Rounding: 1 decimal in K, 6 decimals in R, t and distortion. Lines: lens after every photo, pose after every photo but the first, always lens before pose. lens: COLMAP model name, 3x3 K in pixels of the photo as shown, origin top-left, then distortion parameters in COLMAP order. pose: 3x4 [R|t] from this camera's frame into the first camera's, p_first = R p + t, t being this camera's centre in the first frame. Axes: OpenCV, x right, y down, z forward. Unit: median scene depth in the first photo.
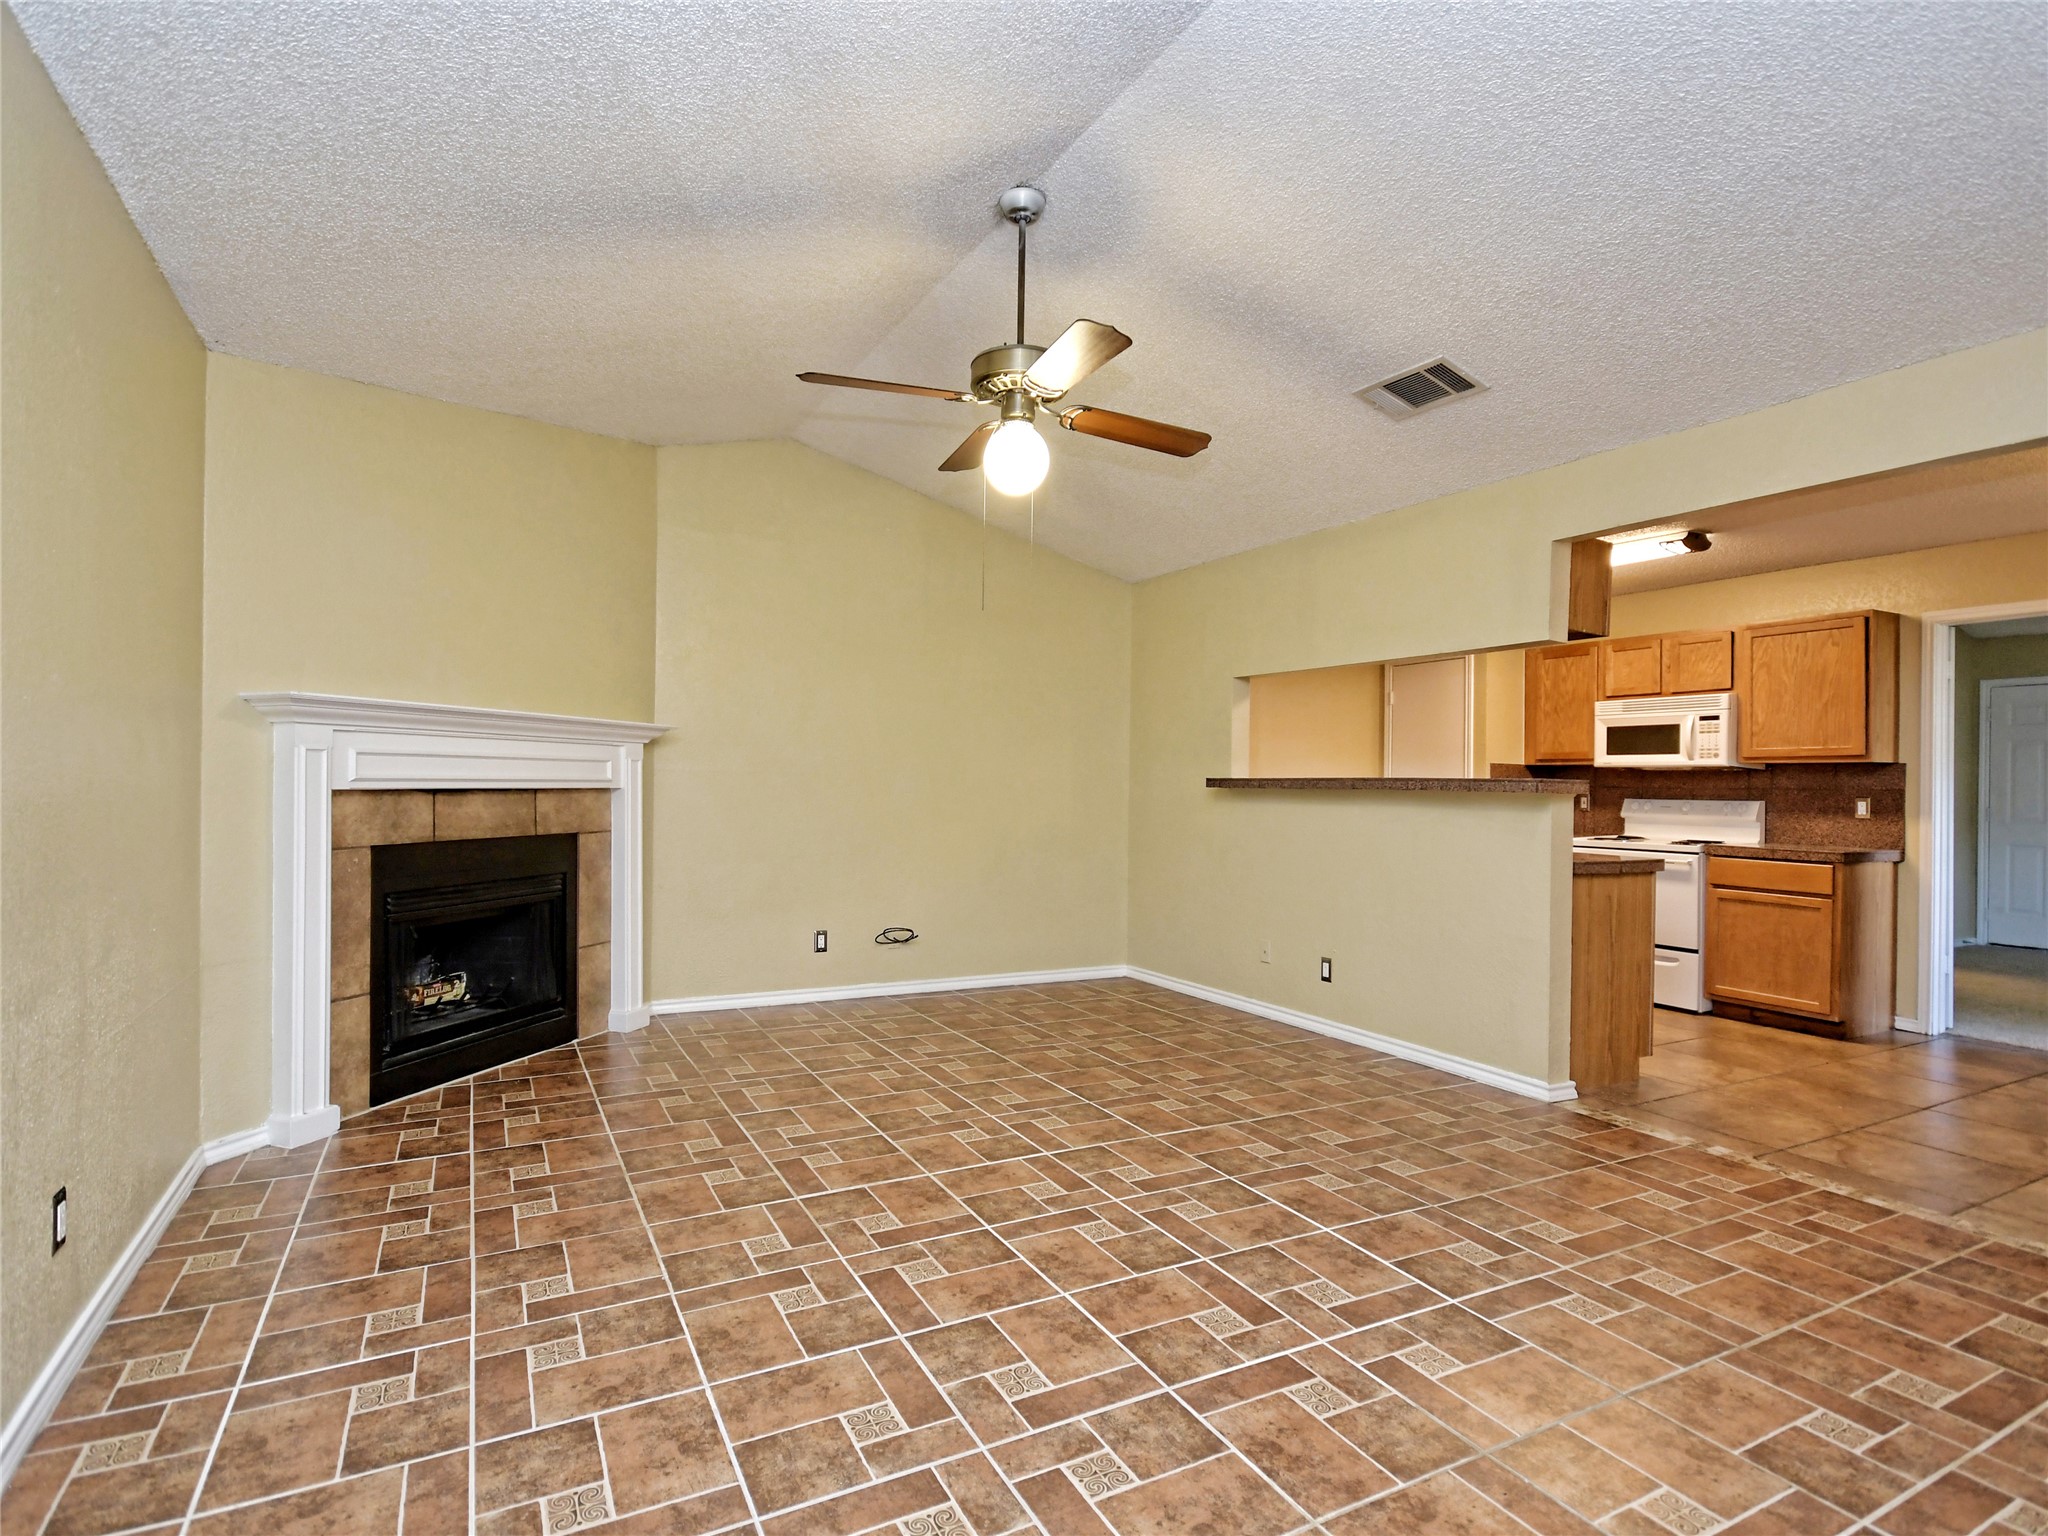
lens RADIAL K [[1045.3, 0, 988.5], [0, 1045.3, 771.8], [0, 0, 1]] dist [0.019152, -0.017468]
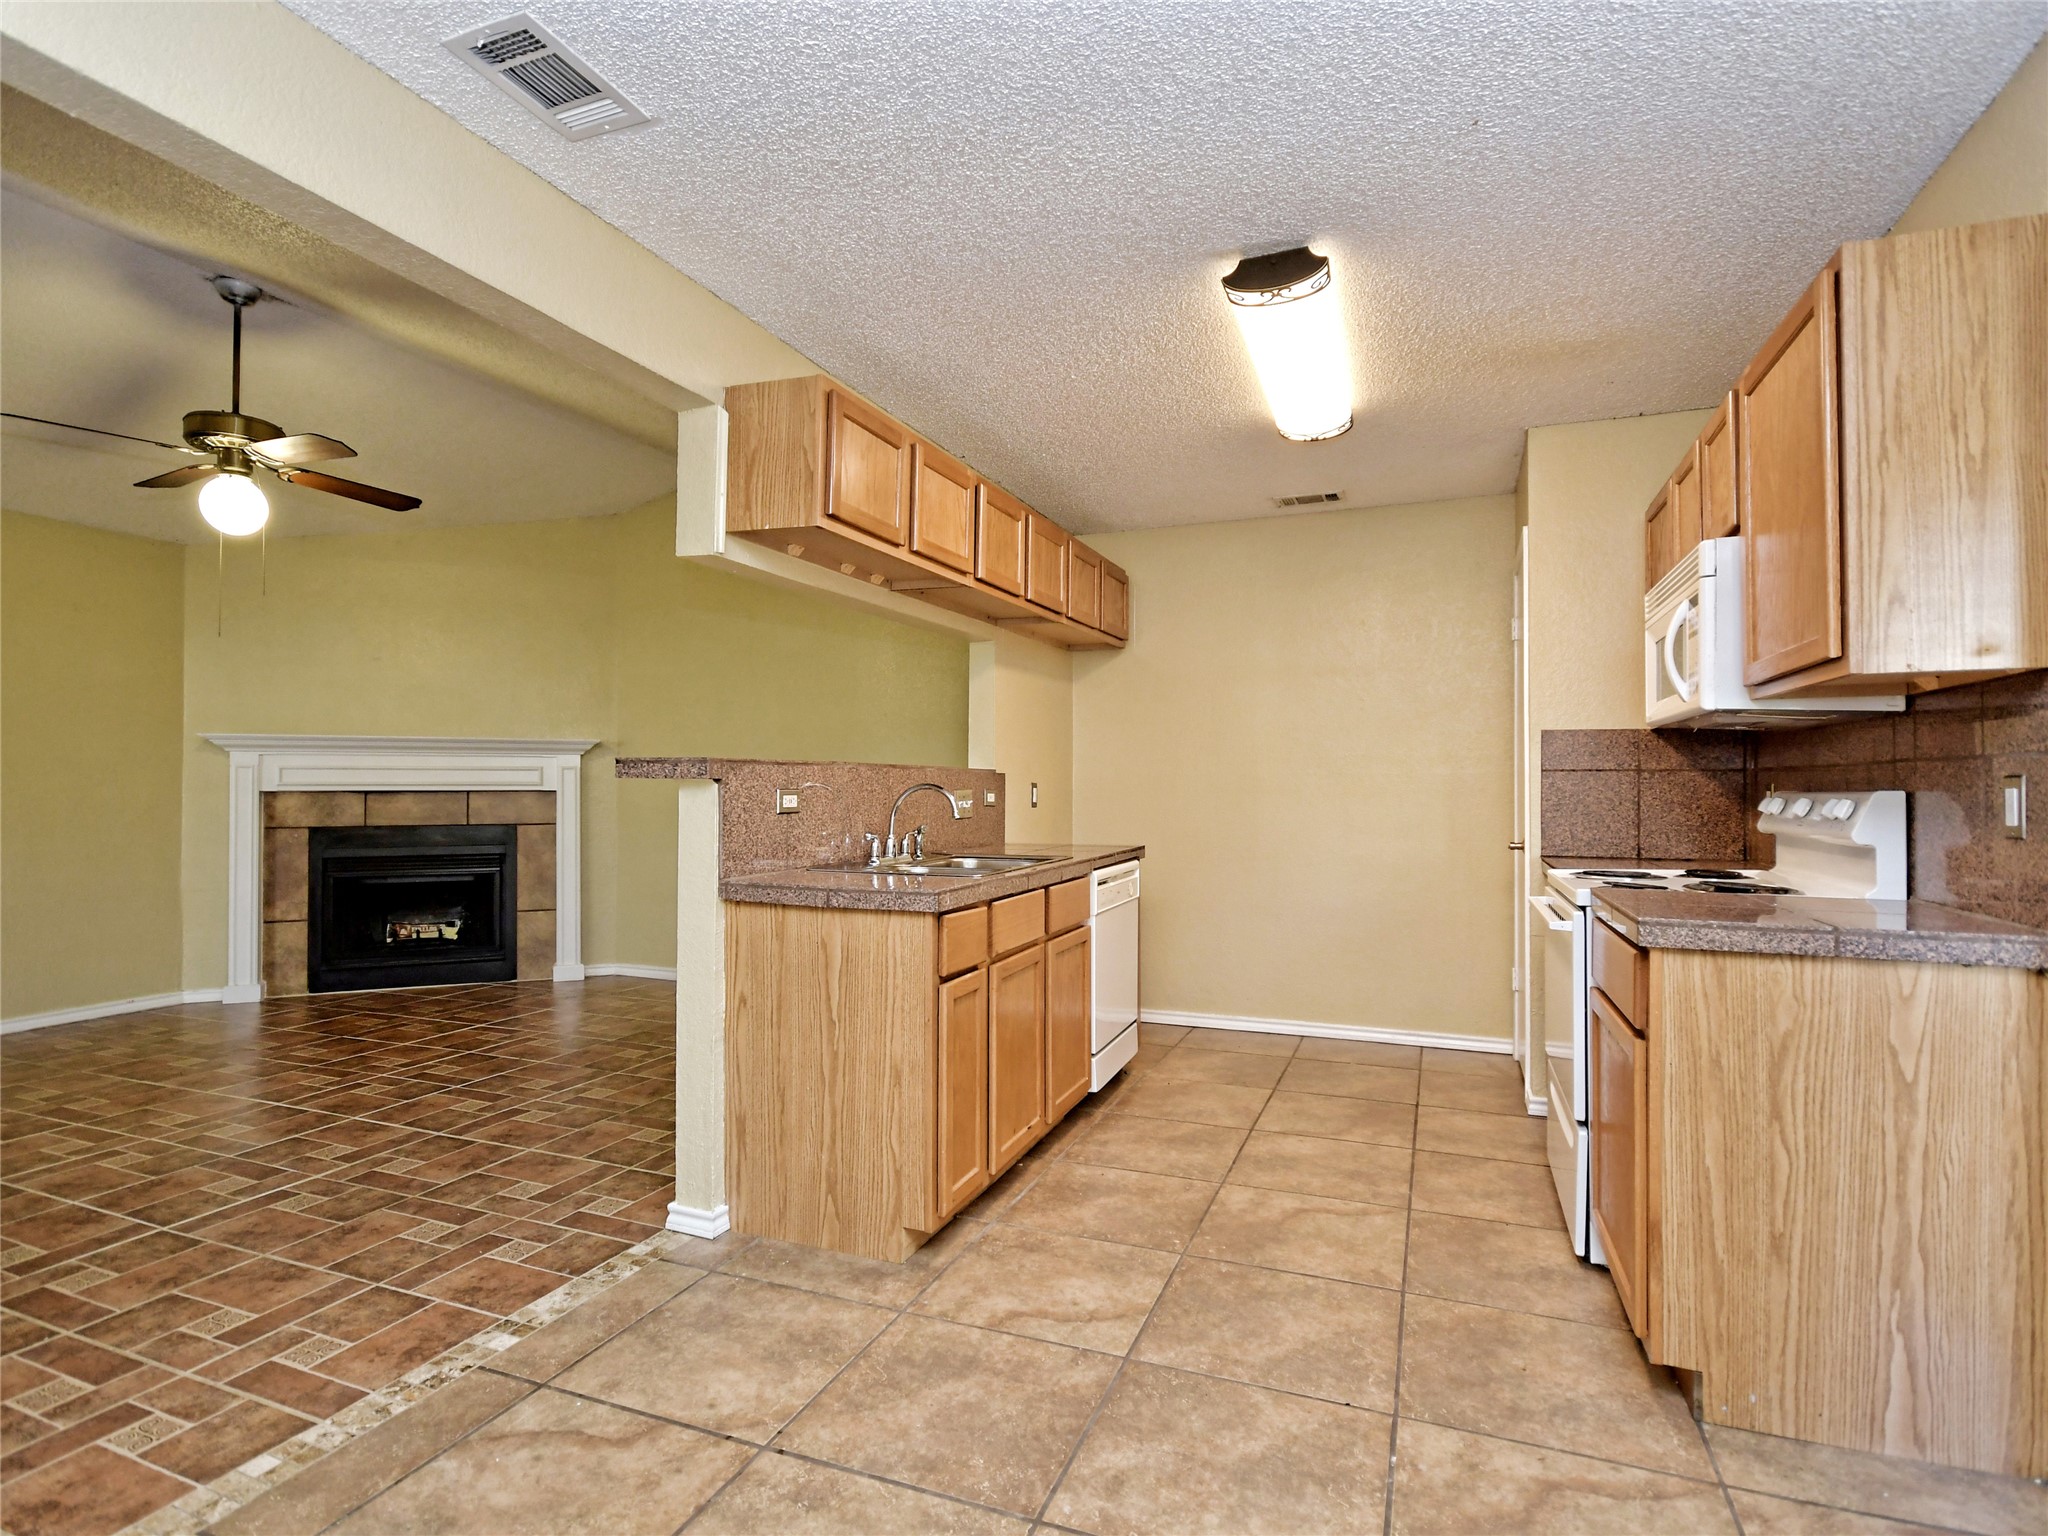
lens RADIAL K [[1045.3, 0, 1009.7], [0, 1045.3, 774.8], [0, 0, 1]] dist [0.019152, -0.017468]
pose [[0.648075, -0.024047, -0.761197, 1.864095], [0.013349, 0.999707, -0.020217, 0.056095], [0.761460, 0.002940, 0.648206, 1.121860]]
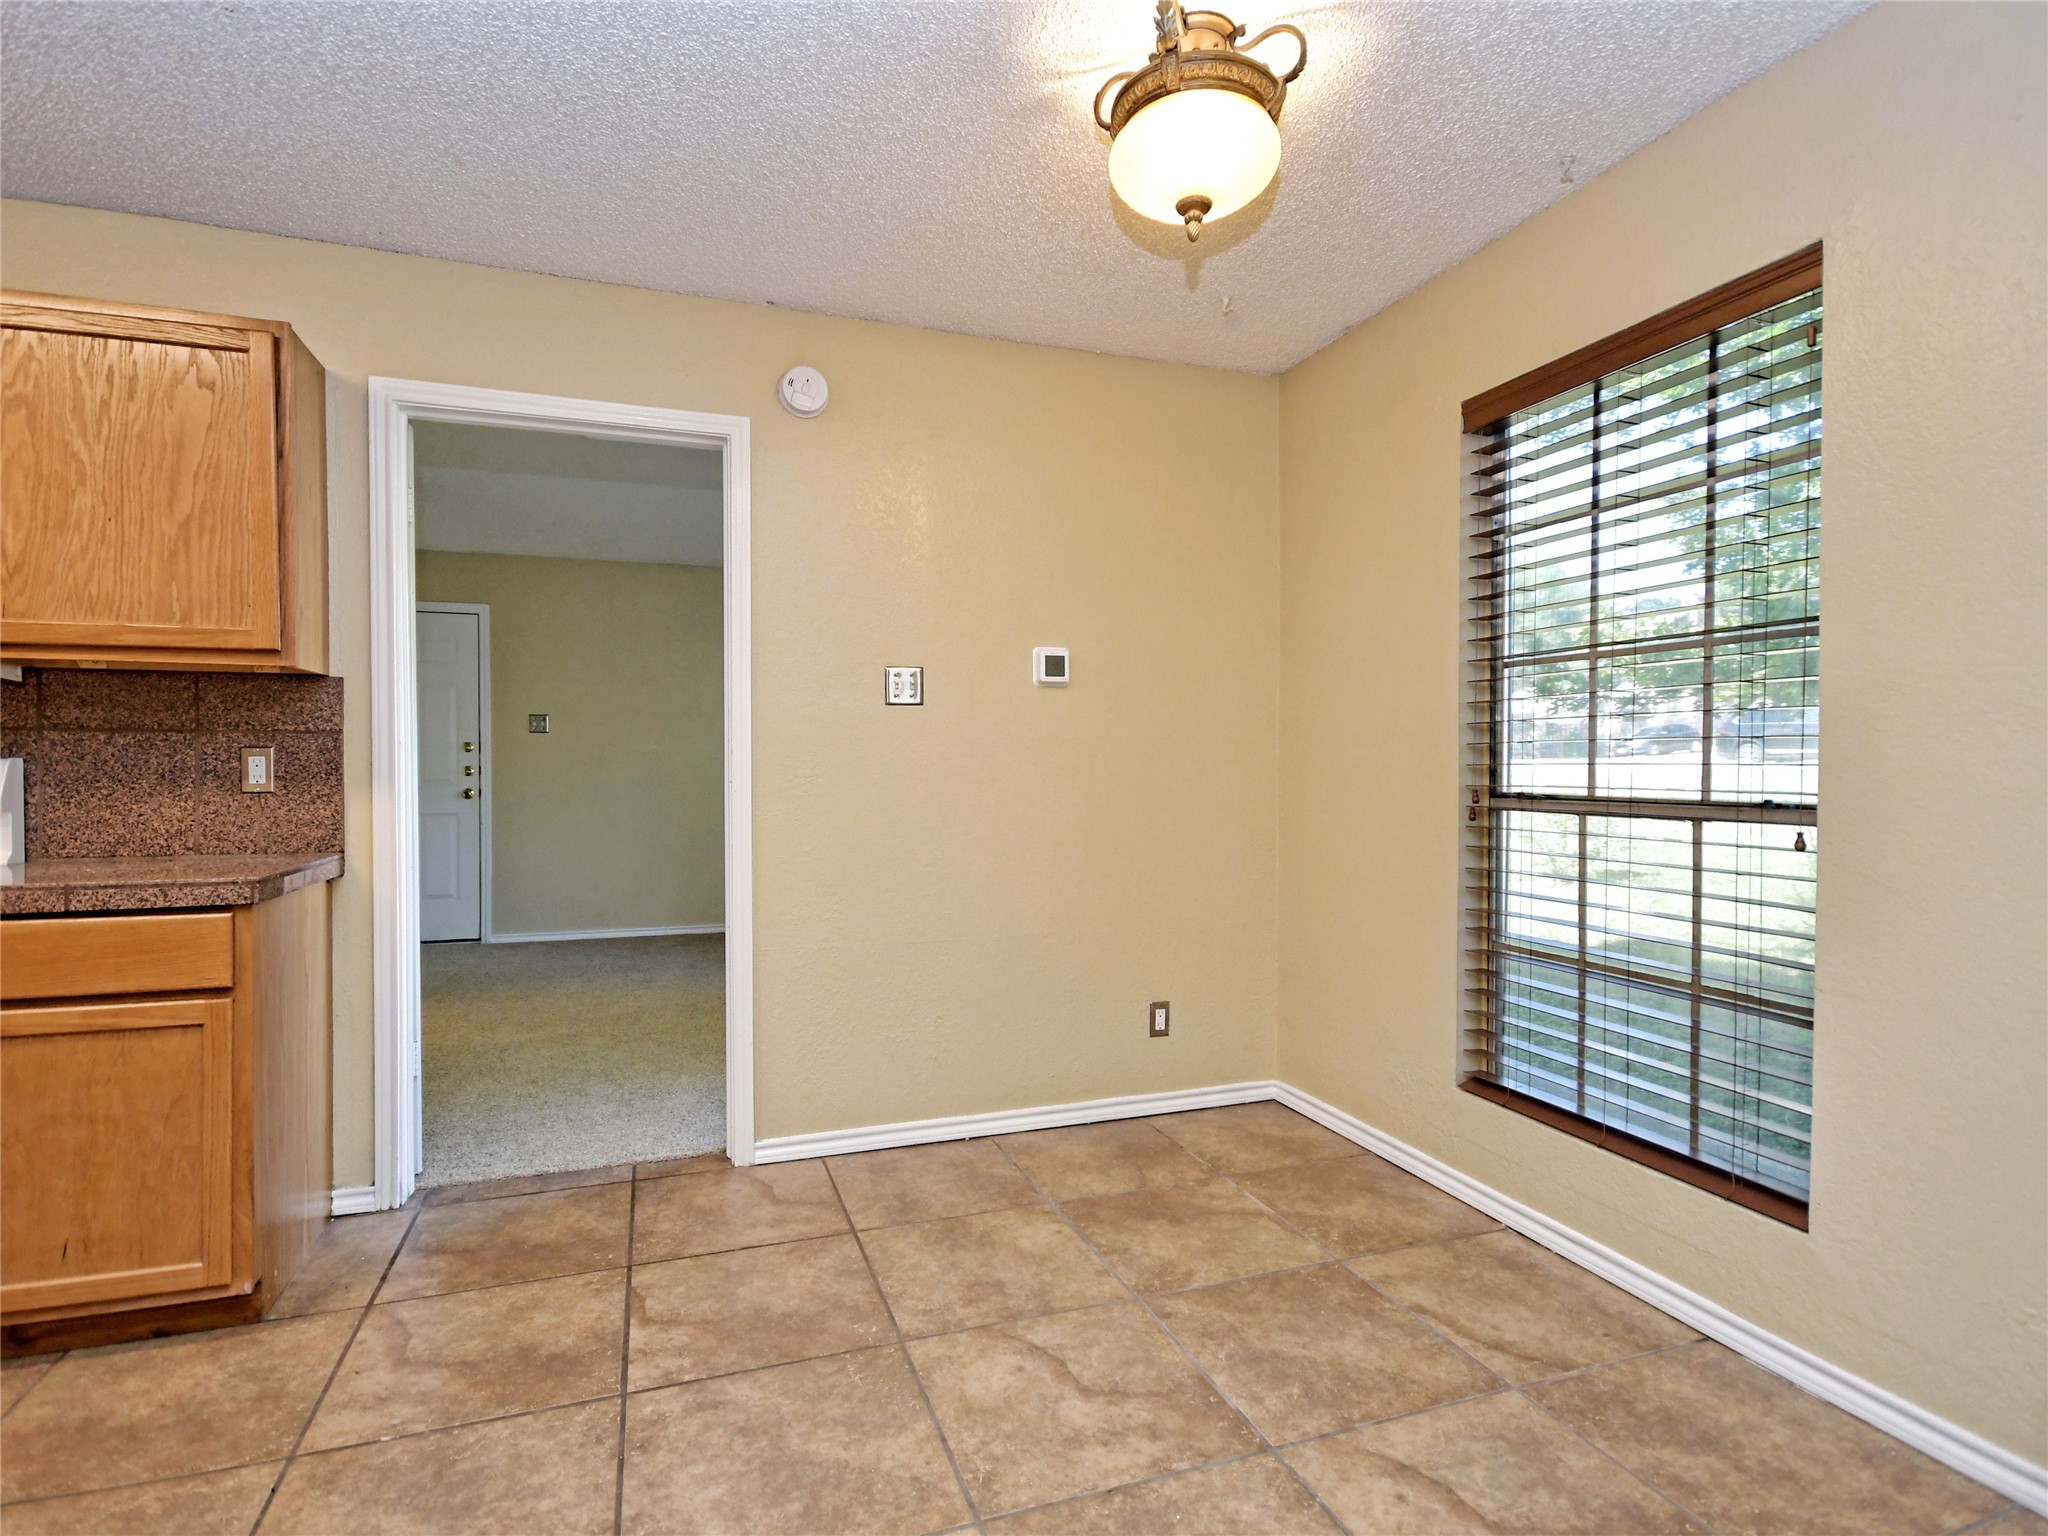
lens RADIAL K [[1045.3, 0, 1015.7], [0, 1045.3, 772.2], [0, 0, 1]] dist [0.019152, -0.017468]
pose [[0.138340, -0.025666, 0.990052, 0.881997], [-0.002896, 0.999649, 0.026319, 0.047303], [-0.990381, -0.006509, 0.138217, 1.272105]]
